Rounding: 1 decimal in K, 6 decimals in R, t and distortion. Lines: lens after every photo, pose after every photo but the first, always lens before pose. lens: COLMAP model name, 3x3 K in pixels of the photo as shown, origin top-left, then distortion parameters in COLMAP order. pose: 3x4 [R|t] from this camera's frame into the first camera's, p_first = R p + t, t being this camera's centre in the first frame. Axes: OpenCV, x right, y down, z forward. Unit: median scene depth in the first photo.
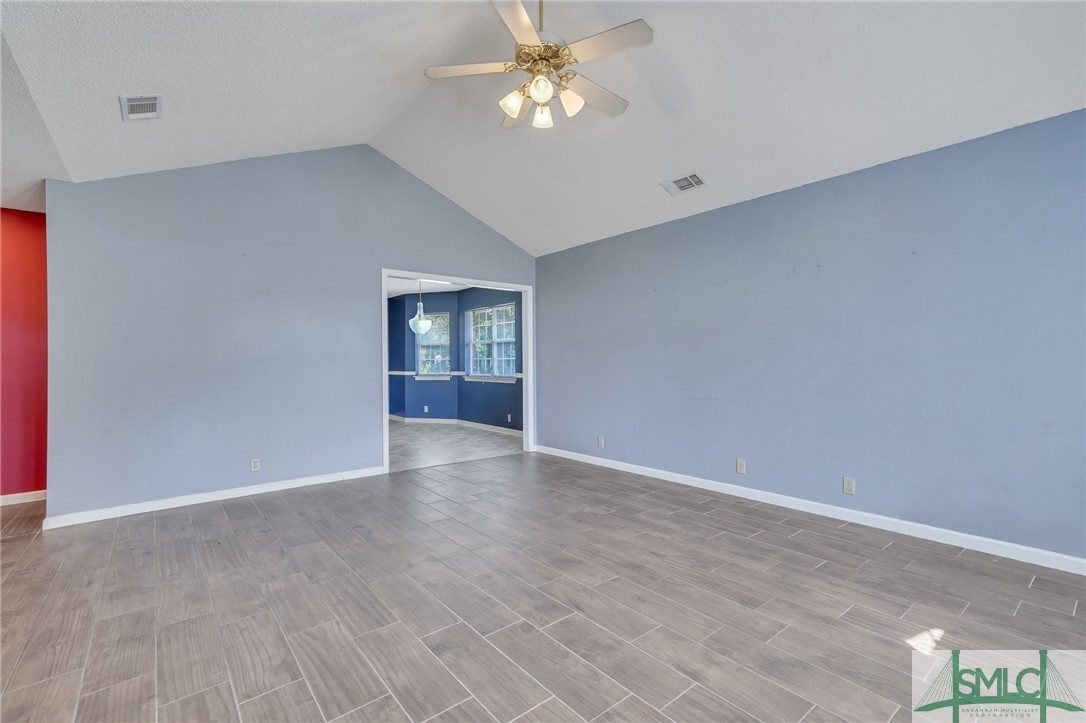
lens RADIAL K [[487.1, 0, 546.5], [0, 487.1, 354.3], [0, 0, 1]] dist [0.002313, 0.000905]
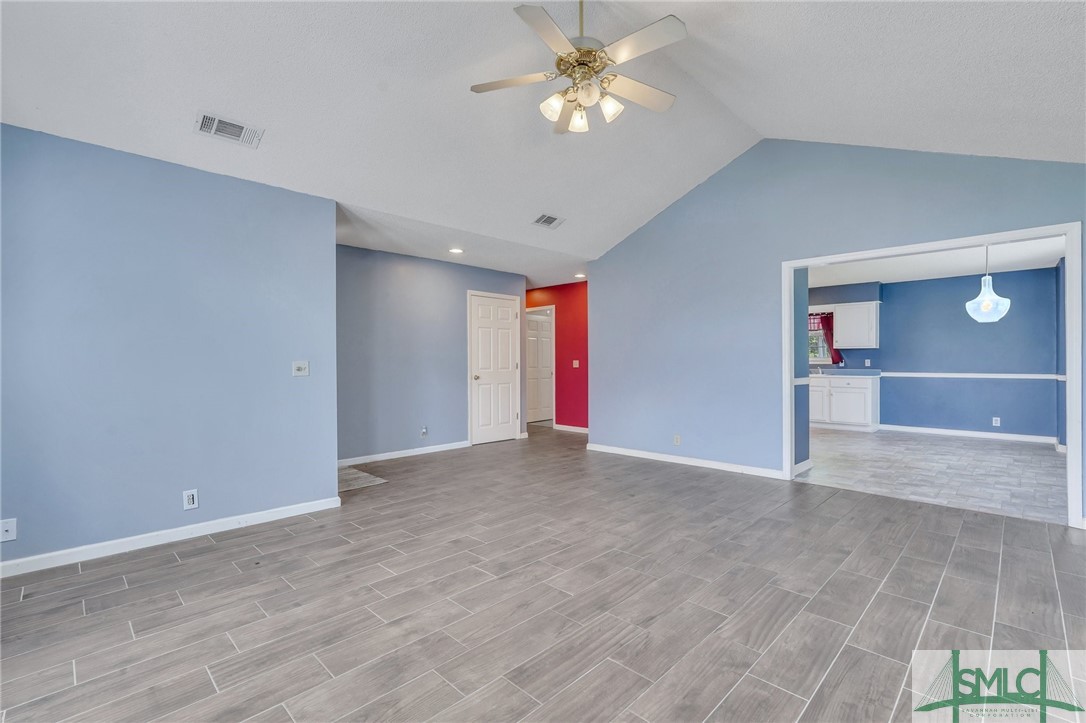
lens RADIAL K [[481.7, 0, 543.0], [0, 481.7, 361.5], [0, 0, 1]] dist [-0.003442, 0.000143]
pose [[0.109151, 0.007518, -0.993997, 0.958163], [0.018000, 0.999792, 0.009538, 0.000278], [0.993862, -0.018933, 0.108993, 0.778843]]
